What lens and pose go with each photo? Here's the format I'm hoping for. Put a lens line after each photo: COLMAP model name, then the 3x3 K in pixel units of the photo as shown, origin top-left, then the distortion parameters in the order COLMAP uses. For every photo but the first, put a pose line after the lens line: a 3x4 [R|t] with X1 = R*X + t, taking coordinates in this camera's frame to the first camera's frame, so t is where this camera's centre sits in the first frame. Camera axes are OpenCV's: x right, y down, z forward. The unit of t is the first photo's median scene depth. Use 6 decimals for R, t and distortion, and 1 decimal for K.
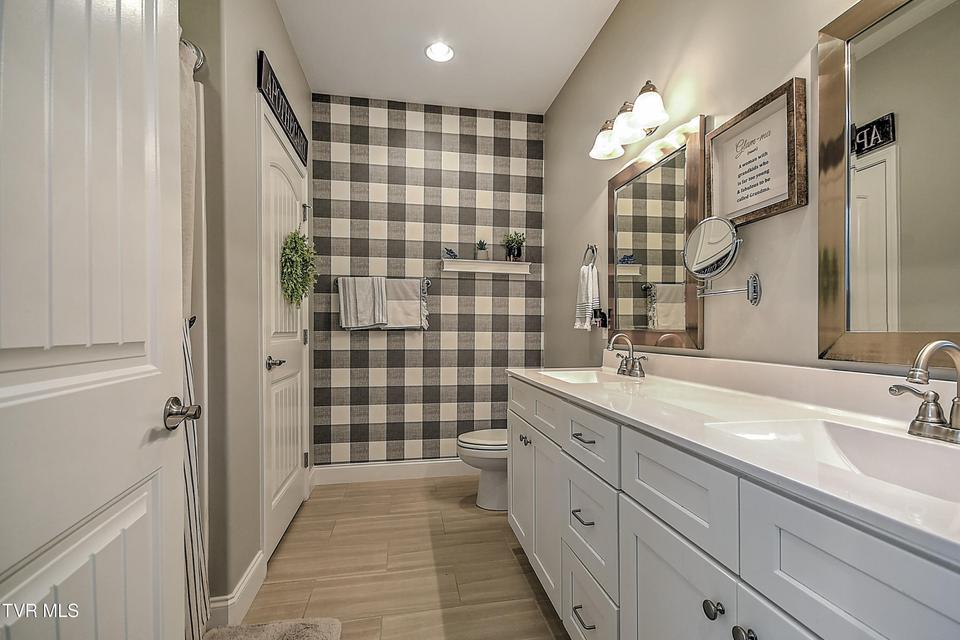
lens RADIAL K [[441.1, 0, 486.4], [0, 441.1, 334.4], [0, 0, 1]] dist [0.001923, 0.000430]
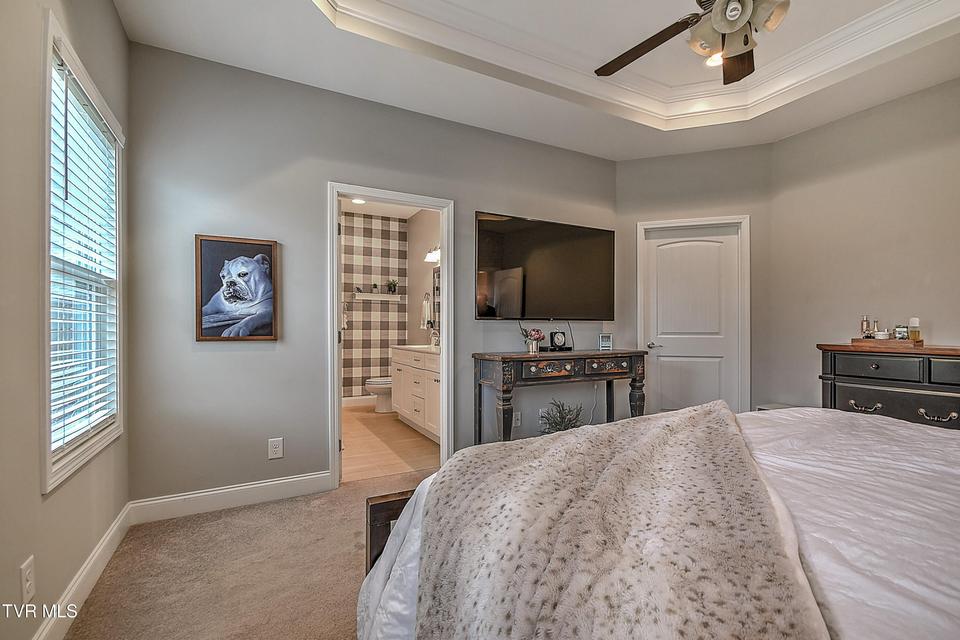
lens RADIAL K [[427.1, 0, 481.0], [0, 427.1, 322.7], [0, 0, 1]] dist [0.019727, -0.009625]
pose [[0.957493, 0.002508, 0.288445, -0.126500], [0.004407, 0.999718, -0.023321, 0.008105], [-0.288422, 0.023601, 0.957212, -1.106282]]
